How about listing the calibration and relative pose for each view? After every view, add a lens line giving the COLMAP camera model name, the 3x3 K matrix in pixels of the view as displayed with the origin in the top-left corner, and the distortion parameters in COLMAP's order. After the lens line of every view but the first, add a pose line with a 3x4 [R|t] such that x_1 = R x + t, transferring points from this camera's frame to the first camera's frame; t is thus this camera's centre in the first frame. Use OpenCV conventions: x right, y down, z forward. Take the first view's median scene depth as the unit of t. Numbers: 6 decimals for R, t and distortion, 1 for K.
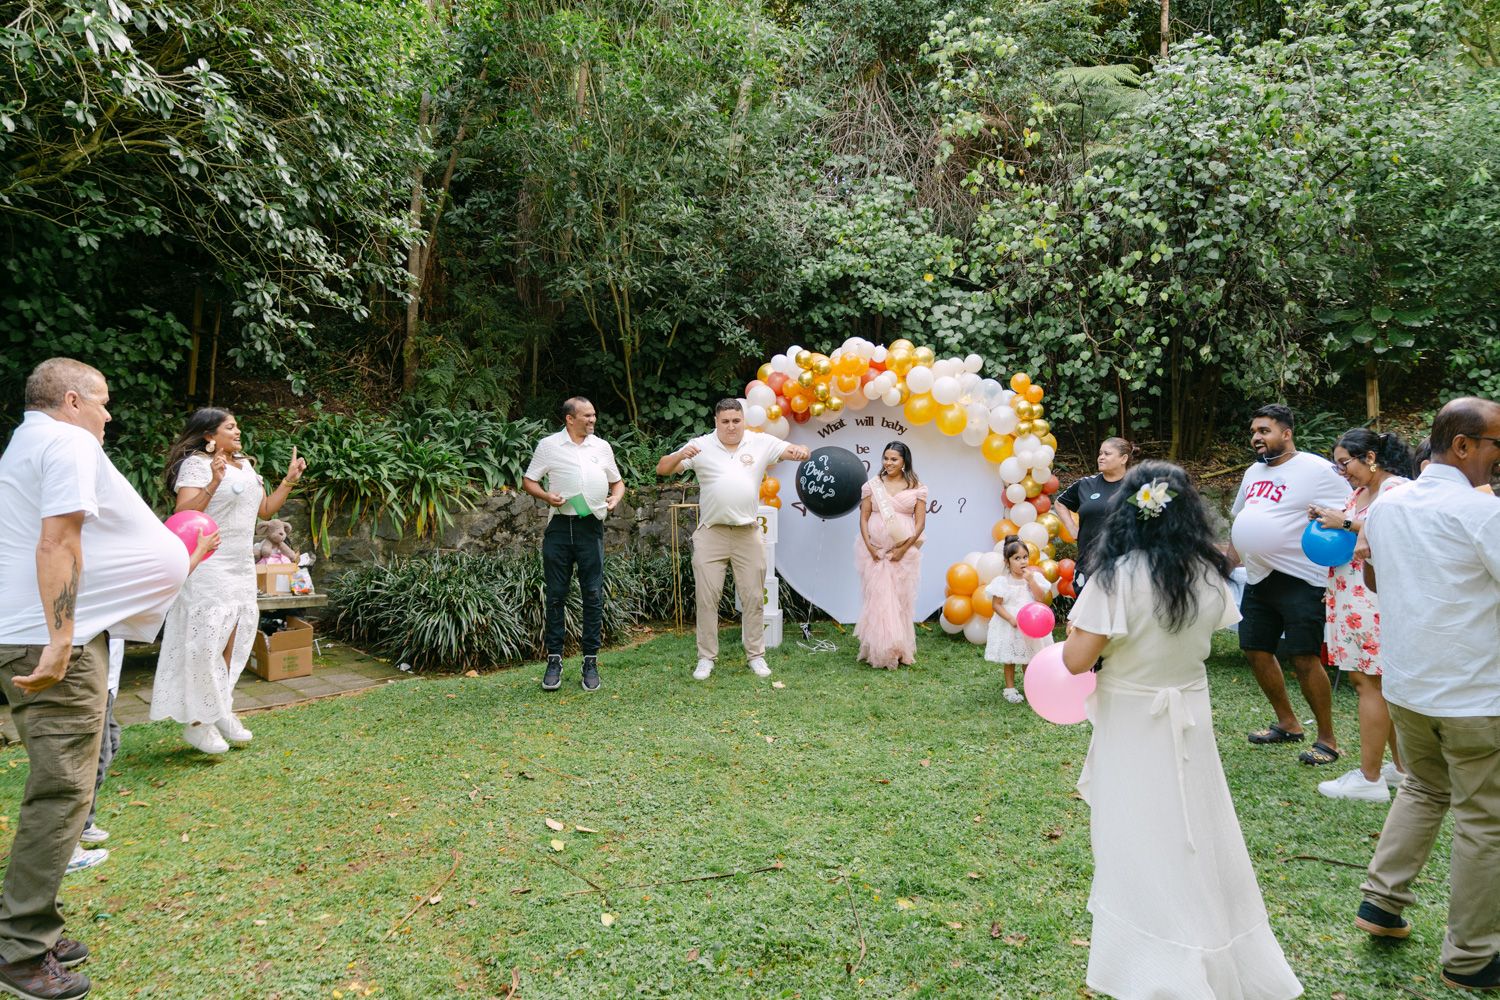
lens RADIAL K [[1007.9, 0, 747.2], [0, 1007.9, 467.9], [0, 0, 1]] dist [0.007989, 0.002420]
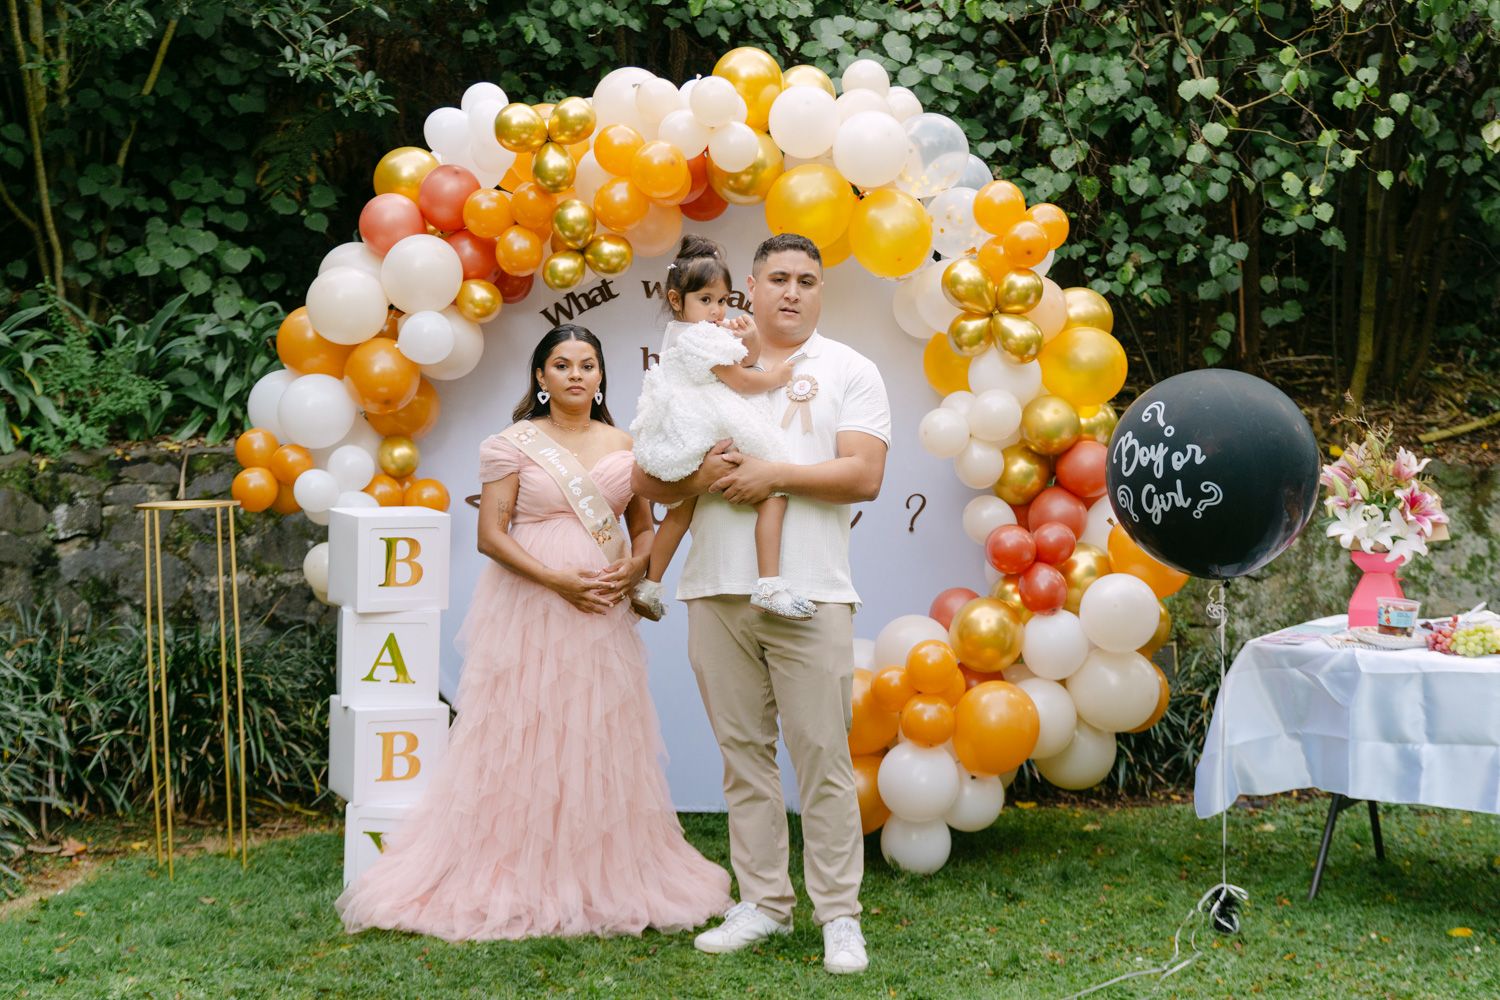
lens RADIAL K [[2029.5, 0, 803.4], [0, 2029.5, 453.1], [0, 0, 1]] dist [-0.018693, 0.066245]
pose [[0.974222, 0.006715, 0.225491, -0.007119], [-0.011928, 0.999692, 0.021766, -0.000059], [-0.225275, -0.023895, 0.974002, 0.197664]]
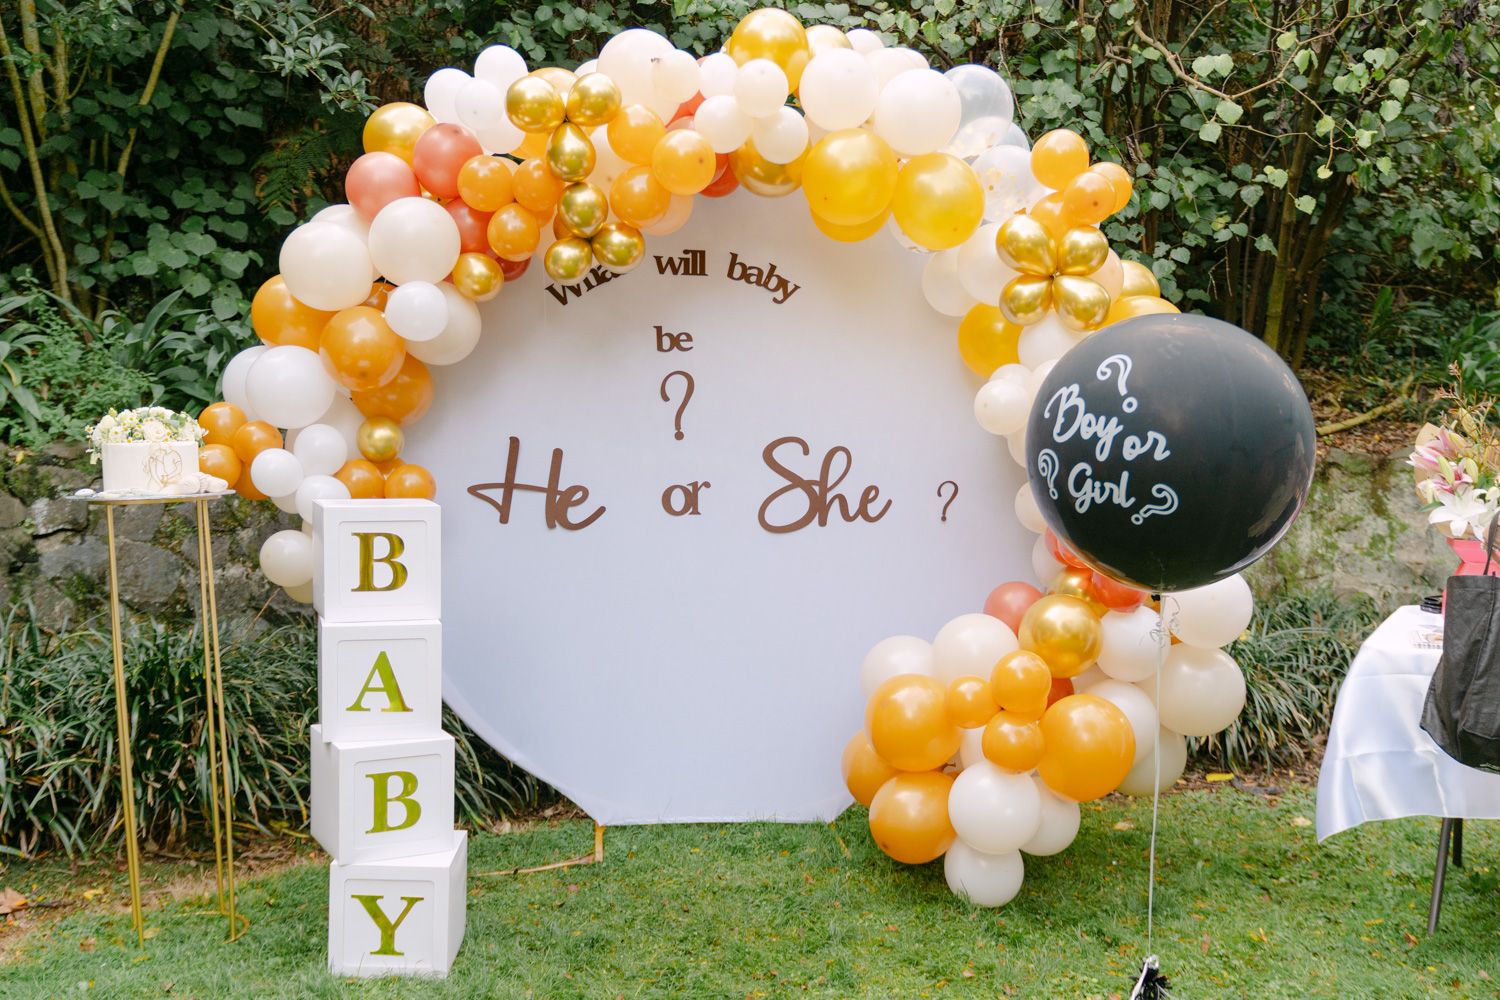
lens RADIAL K [[1340.9, 0, 749.7], [0, 1340.9, 538.5], [0, 0, 1]] dist [-0.003212, -0.009995]
pose [[0.960471, -0.014964, 0.277979, 0.005073], [-0.007638, 0.996762, 0.080049, 0.012774], [-0.278277, -0.079008, 0.957246, 0.464429]]
